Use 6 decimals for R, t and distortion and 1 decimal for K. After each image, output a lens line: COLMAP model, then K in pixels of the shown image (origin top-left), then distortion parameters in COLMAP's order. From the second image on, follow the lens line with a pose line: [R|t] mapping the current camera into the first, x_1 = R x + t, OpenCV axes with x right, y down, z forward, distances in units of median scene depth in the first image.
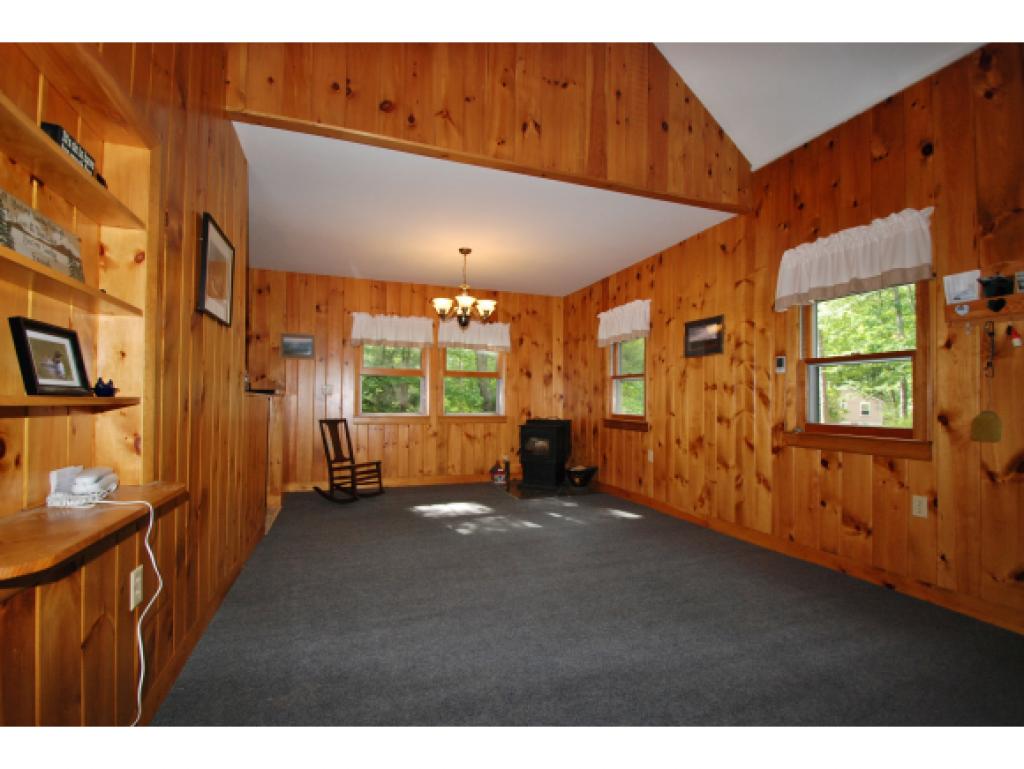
lens RADIAL K [[456.0, 0, 509.8], [0, 456.0, 392.8], [0, 0, 1]] dist [0.000362, -0.000050]
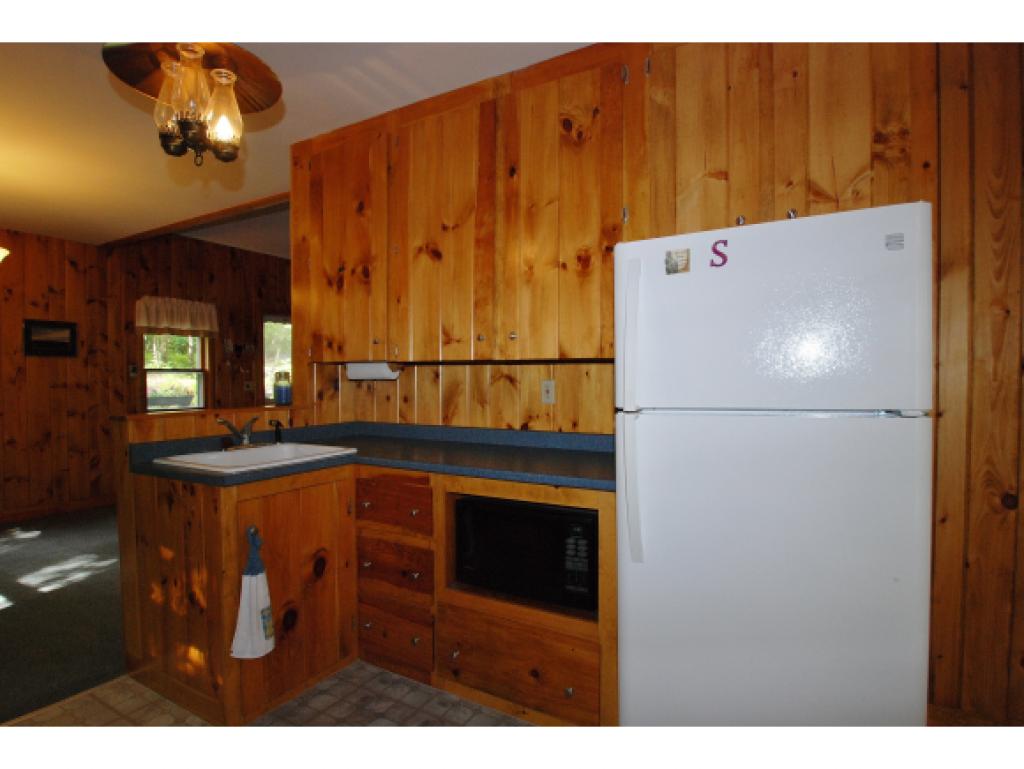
lens RADIAL K [[551.2, 0, 502.5], [0, 551.2, 390.3], [0, 0, 1]] dist [-0.003173, -0.000308]
pose [[-0.639982, -0.023226, 0.768039, -0.928861], [-0.017709, 0.999723, 0.015476, -0.029997], [-0.768186, -0.003697, -0.640216, 0.761803]]
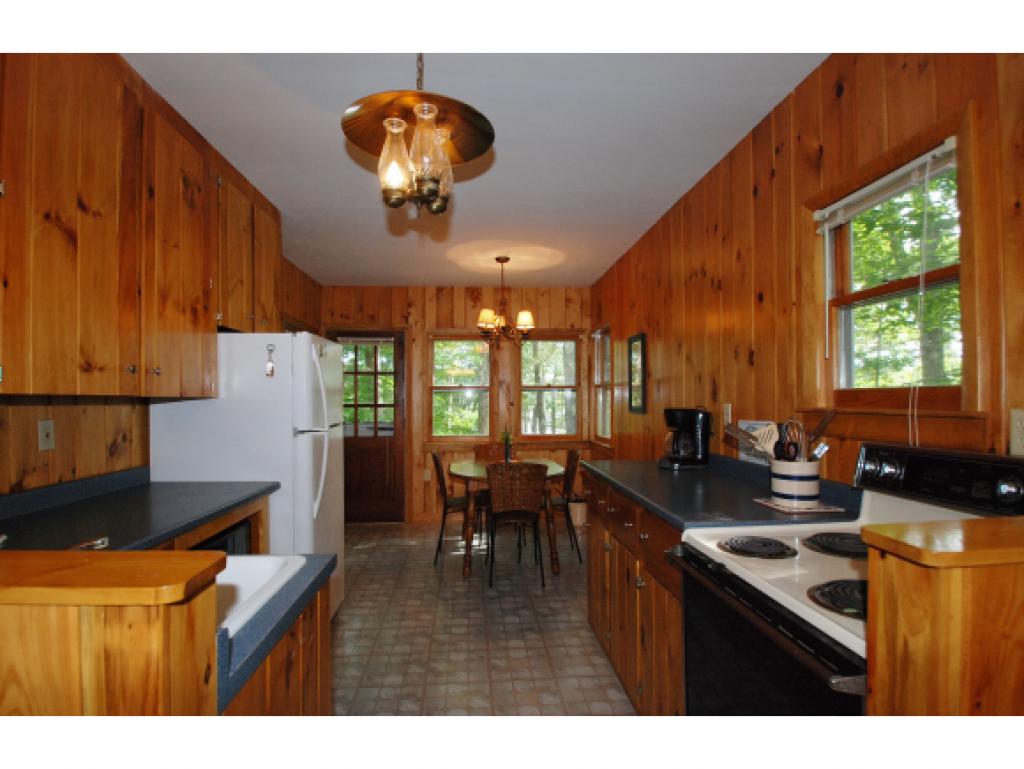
lens RADIAL K [[516.0, 0, 510.1], [0, 516.0, 394.1], [0, 0, 1]] dist [-0.000761, -0.015449]
pose [[-0.260368, -0.018138, -0.965339, -0.298982], [0.020868, 0.999484, -0.024408, -0.035142], [0.965284, -0.026500, -0.259855, 0.823348]]
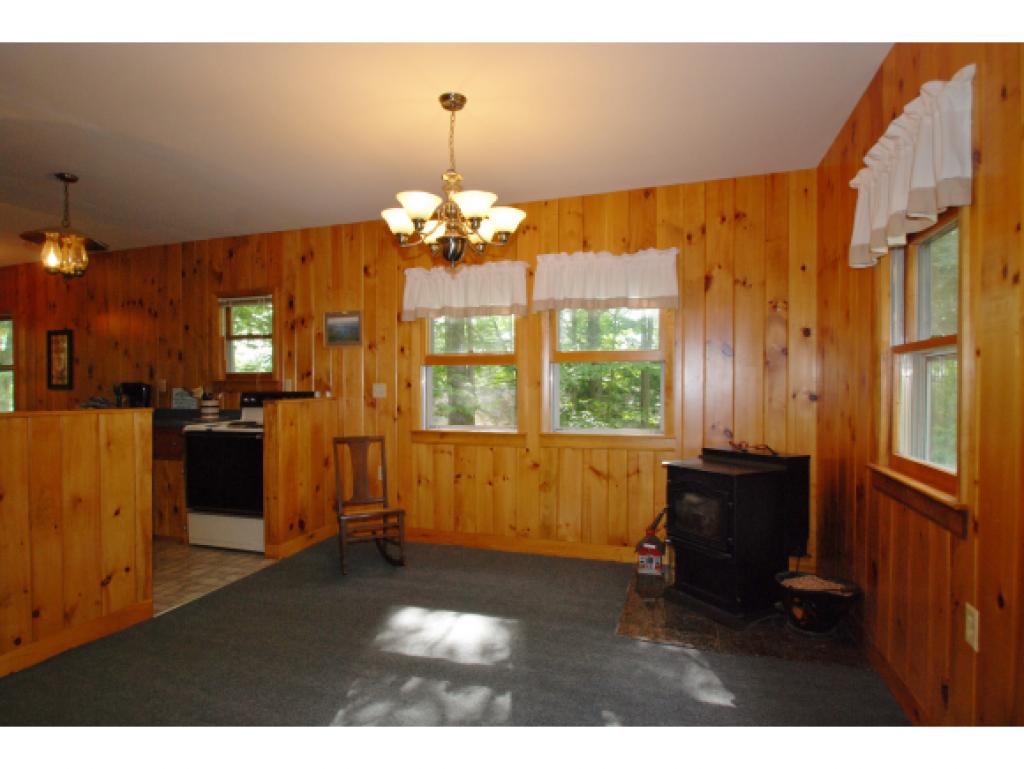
lens RADIAL K [[551.2, 0, 502.5], [0, 551.2, 390.3], [0, 0, 1]] dist [-0.003173, -0.000308]
pose [[0.784621, -0.009172, -0.619908, 0.256949], [0.023023, 0.999632, 0.014350, -0.015040], [0.619549, -0.025532, 0.784543, 0.495518]]
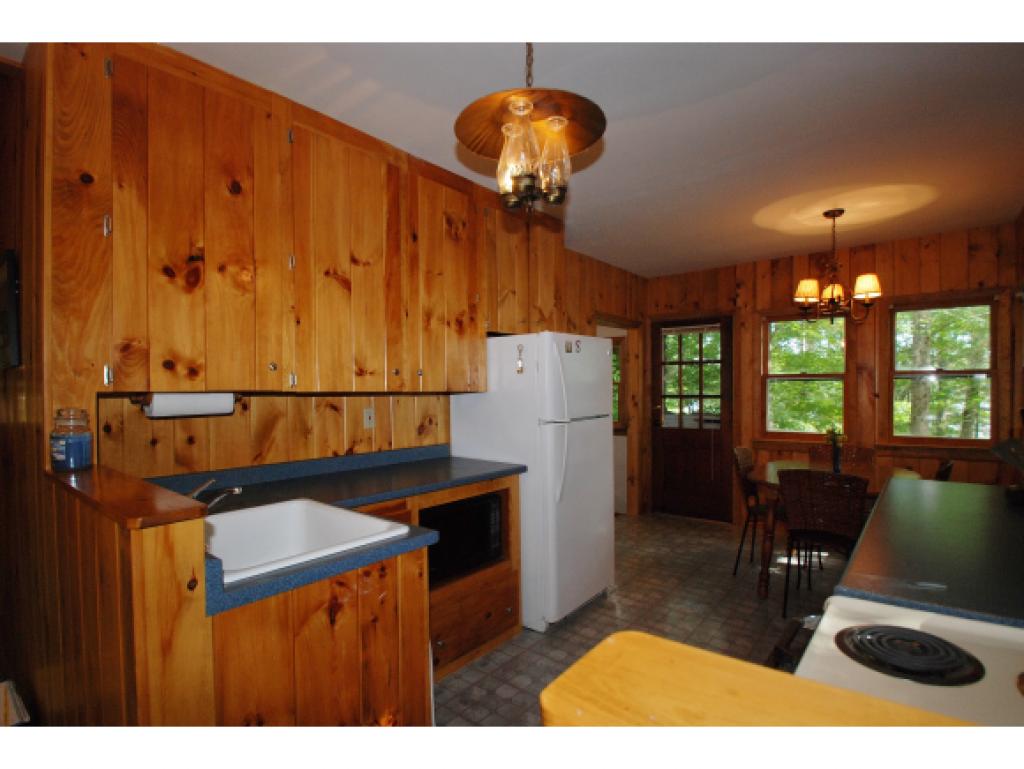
lens RADIAL K [[516.0, 0, 510.1], [0, 516.0, 394.1], [0, 0, 1]] dist [-0.000761, -0.015449]
pose [[-0.852625, 0.001651, -0.522521, -0.408186], [0.010127, 0.999859, -0.013366, -0.038140], [0.522426, -0.016688, -0.852521, 0.948226]]
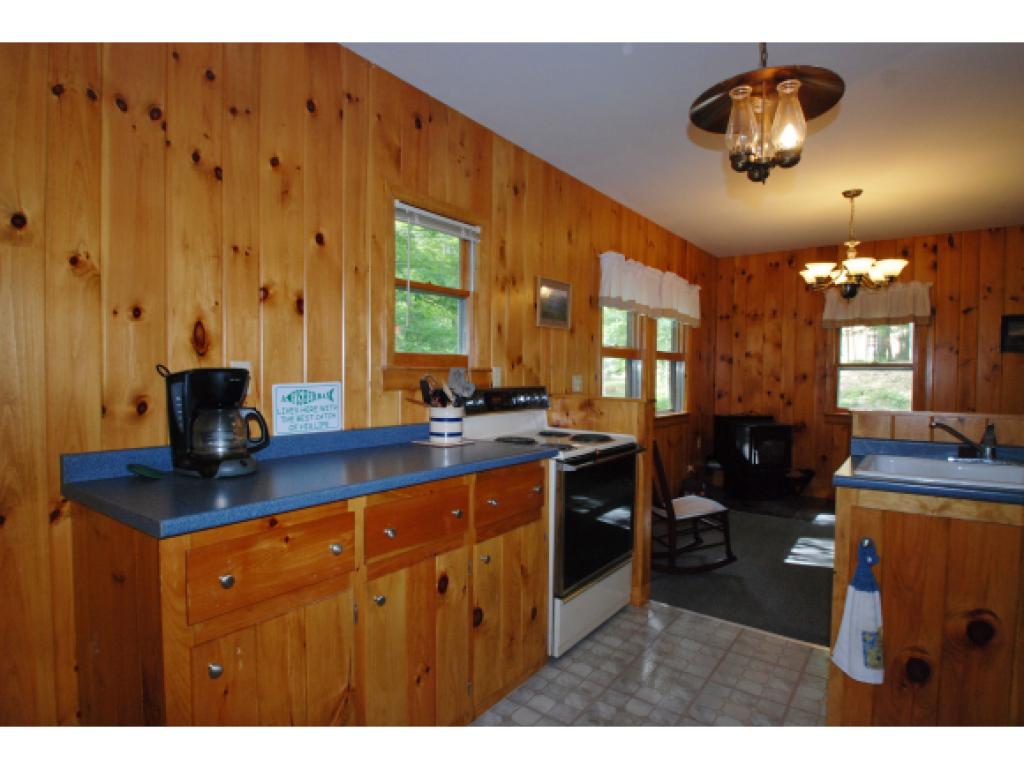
lens RADIAL K [[574.2, 0, 512.0], [0, 574.2, 384.5], [0, 0, 1]] dist [-0.001295, 0.000812]
pose [[0.820003, -0.014222, 0.572182, -0.916792], [-0.012712, 0.998992, 0.043049, -0.036304], [-0.572218, -0.042574, 0.818996, 0.478458]]
